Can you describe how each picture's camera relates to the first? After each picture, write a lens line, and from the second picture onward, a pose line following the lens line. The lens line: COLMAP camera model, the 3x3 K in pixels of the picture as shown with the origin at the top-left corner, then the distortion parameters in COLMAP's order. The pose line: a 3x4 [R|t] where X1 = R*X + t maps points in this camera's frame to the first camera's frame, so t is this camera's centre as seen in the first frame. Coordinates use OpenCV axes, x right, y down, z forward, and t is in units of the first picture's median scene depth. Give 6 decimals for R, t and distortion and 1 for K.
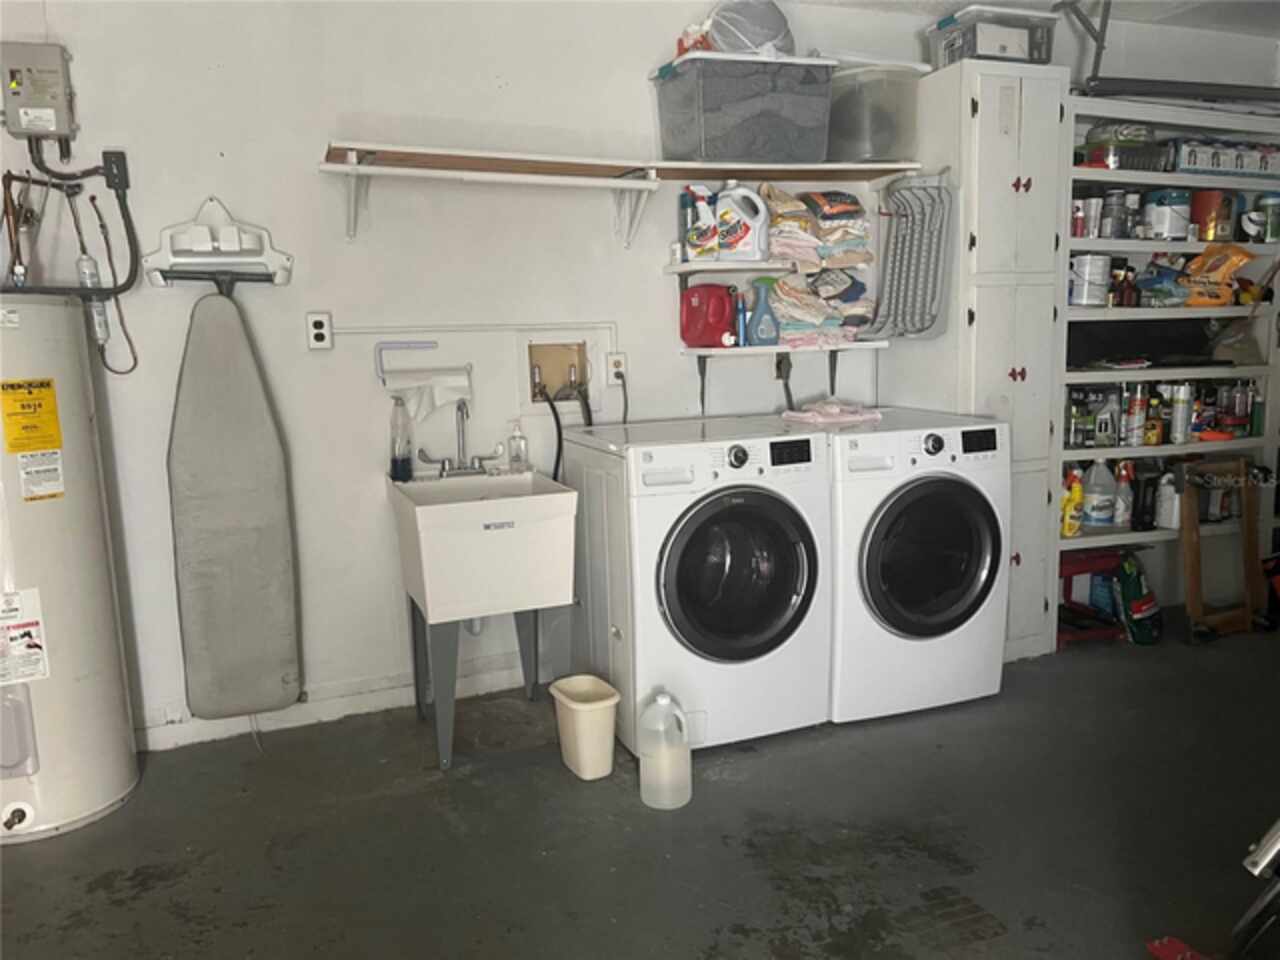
lens RADIAL K [[963.9, 0, 637.2], [0, 963.9, 488.0], [0, 0, 1]] dist [0.046639, -0.040610]
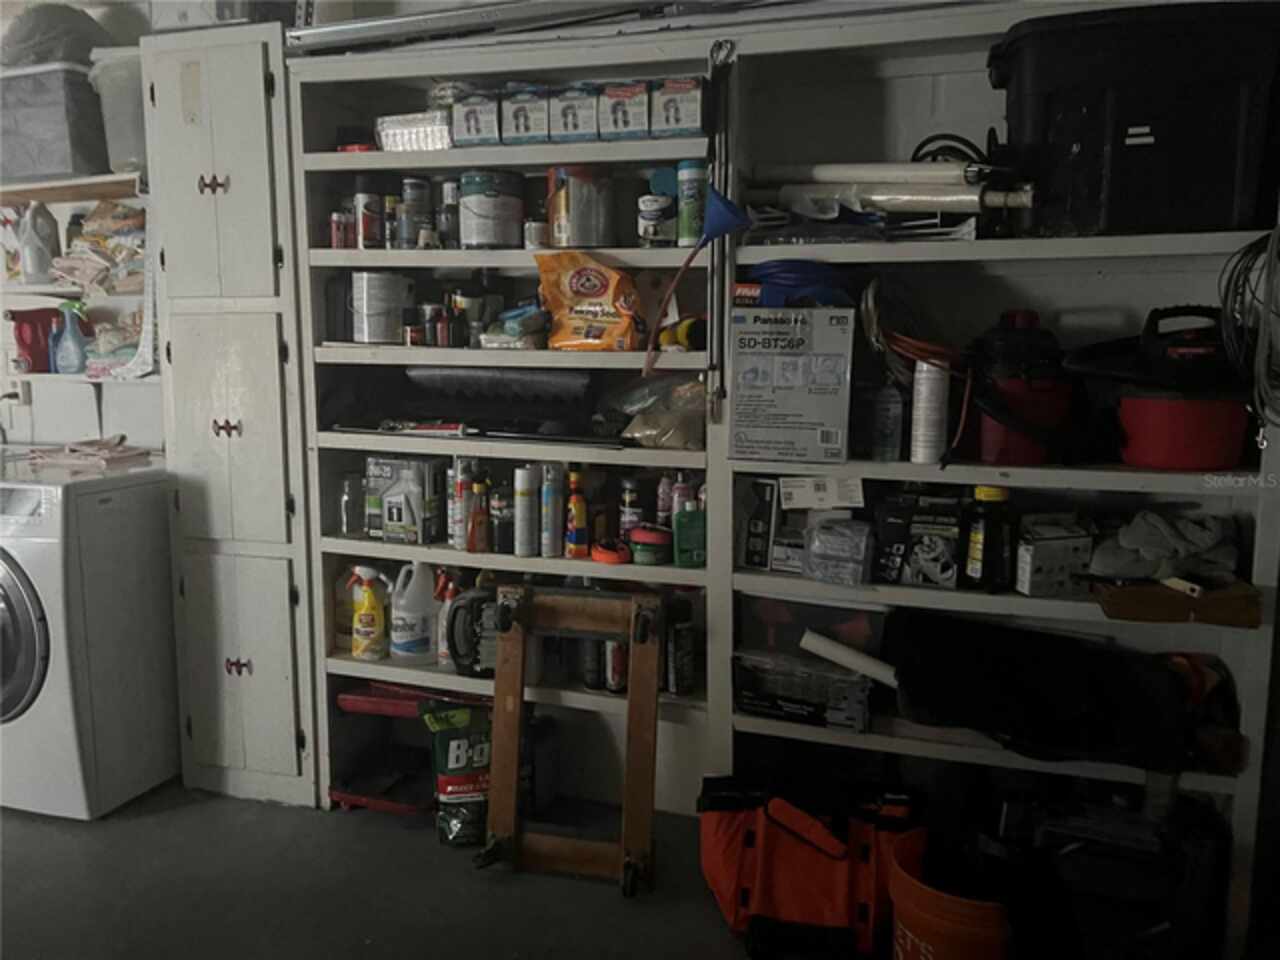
lens RADIAL K [[963.9, 0, 639.0], [0, 963.9, 471.7], [0, 0, 1]] dist [0.046639, -0.040610]
pose [[0.772318, 0.110649, -0.625525, 1.057051], [-0.125469, 0.991885, 0.020542, -0.130302], [0.622722, 0.062619, 0.779934, 0.562391]]
